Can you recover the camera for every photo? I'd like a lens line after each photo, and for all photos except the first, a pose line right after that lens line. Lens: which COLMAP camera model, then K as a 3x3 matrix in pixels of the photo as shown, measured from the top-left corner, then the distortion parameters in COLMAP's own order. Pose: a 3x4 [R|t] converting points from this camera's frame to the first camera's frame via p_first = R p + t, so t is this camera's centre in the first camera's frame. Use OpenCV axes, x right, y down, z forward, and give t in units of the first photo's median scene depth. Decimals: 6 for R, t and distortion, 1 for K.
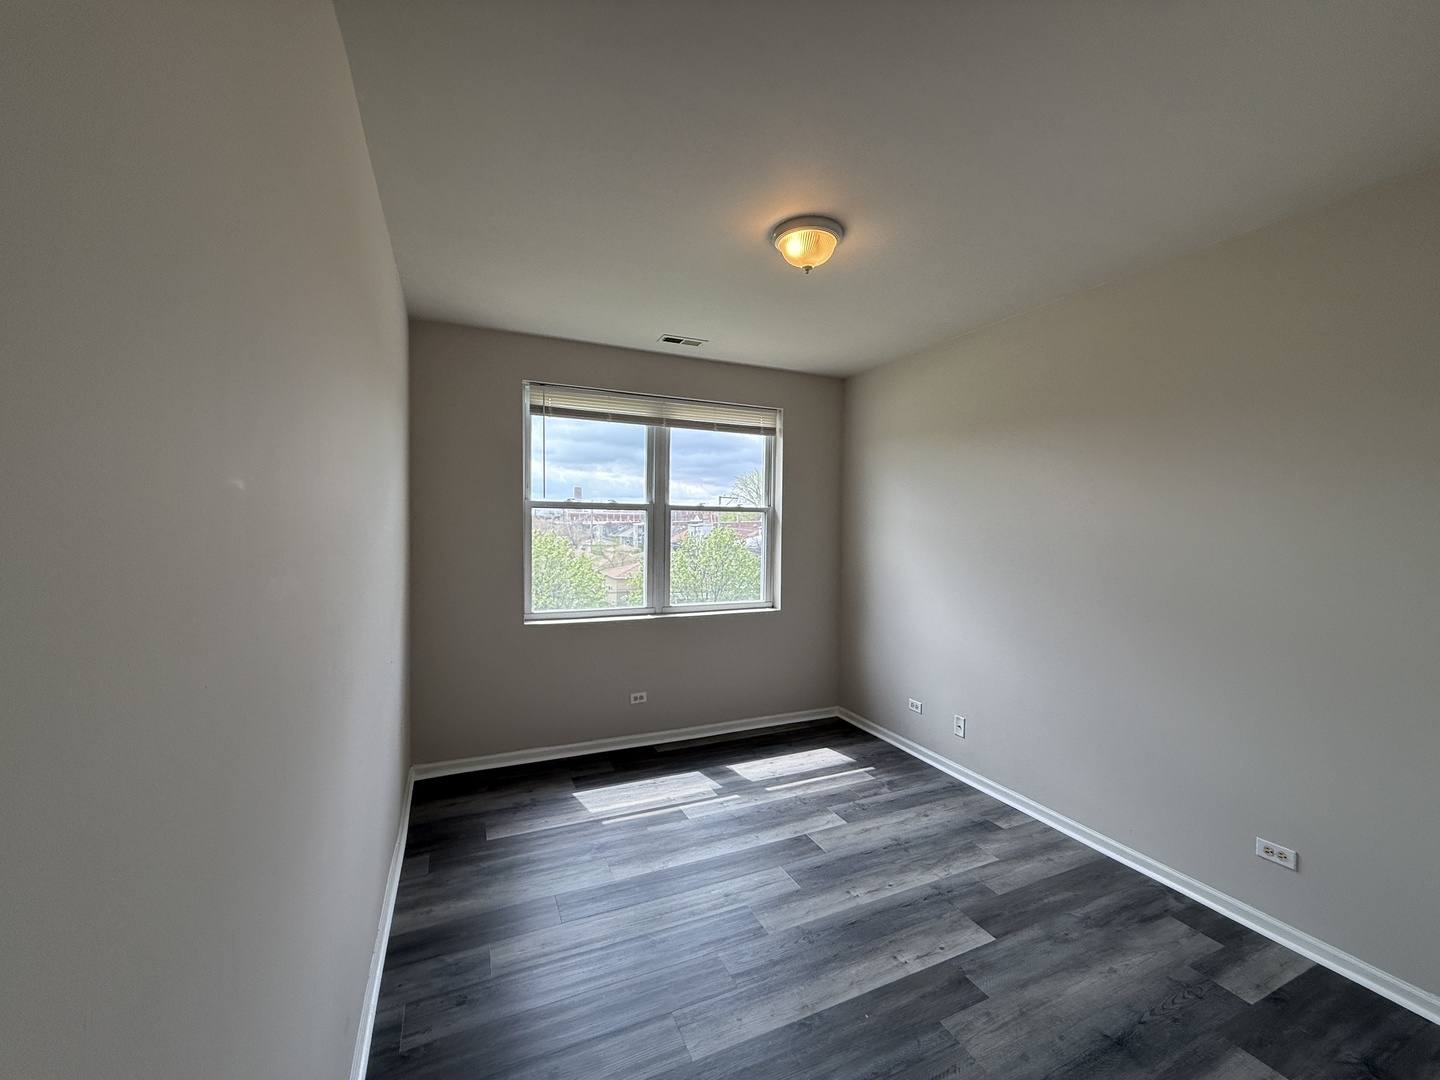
lens RADIAL K [[567.7, 0, 716.0], [0, 567.7, 540.1], [0, 0, 1]] dist [0.000894, 0.000118]
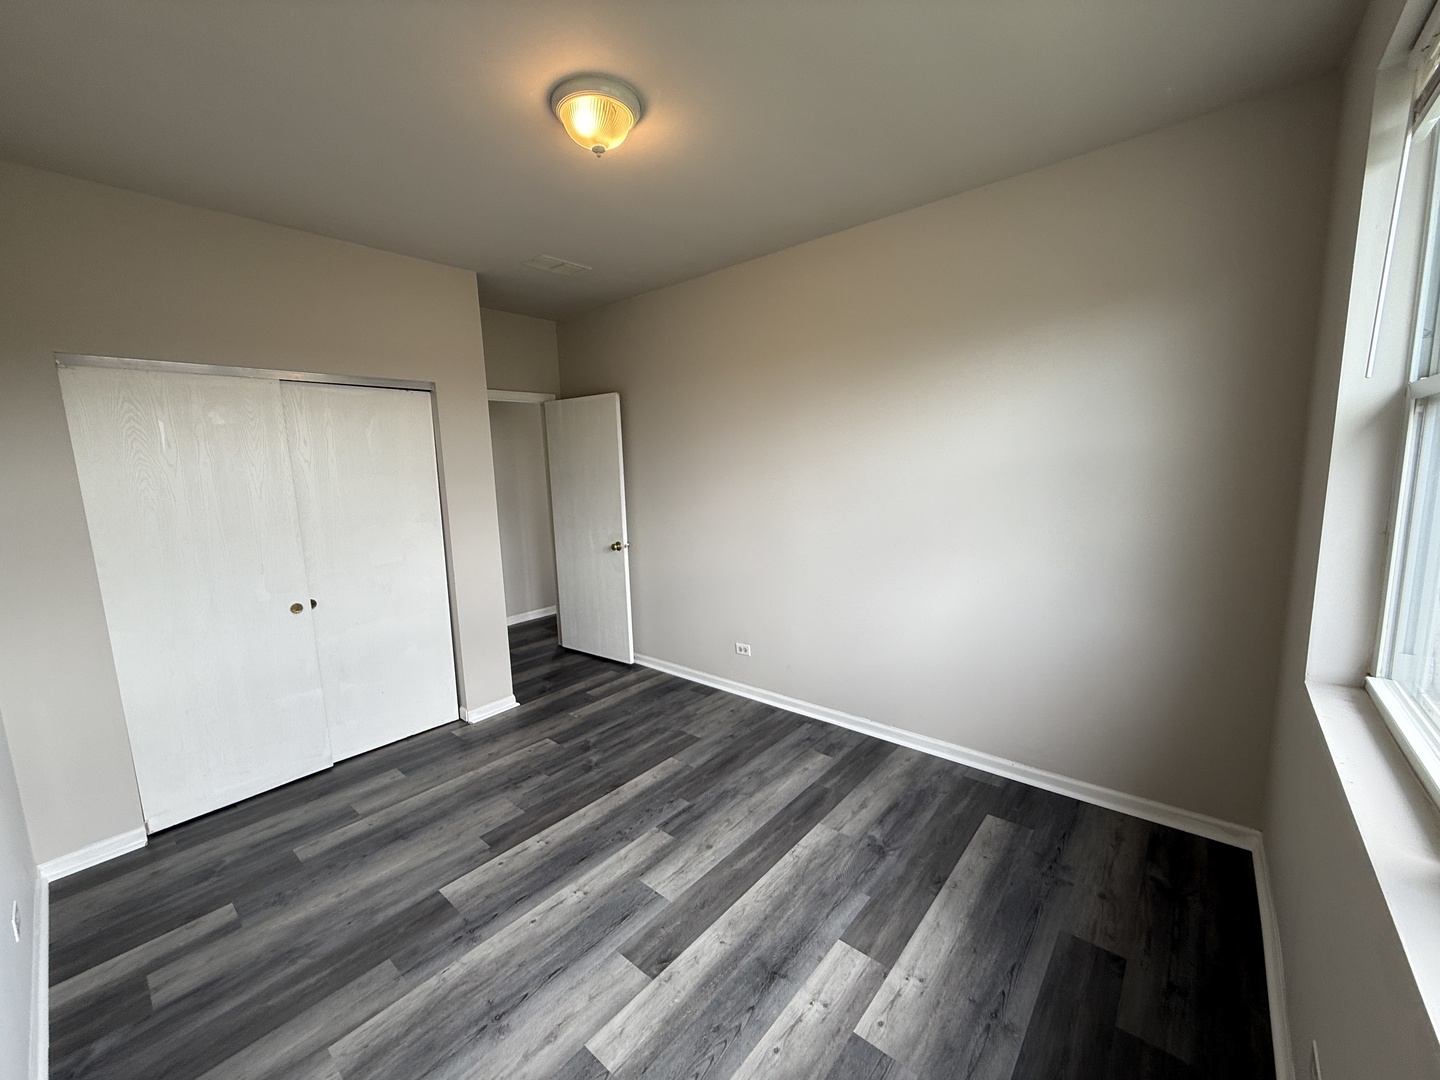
lens RADIAL K [[567.7, 0, 716.0], [0, 567.7, 540.1], [0, 0, 1]] dist [0.000894, 0.000118]
pose [[-0.904207, 0.072849, -0.420836, 0.387870], [0.010918, 0.988967, 0.147736, -0.045181], [0.426955, 0.128989, -0.895026, 1.834007]]
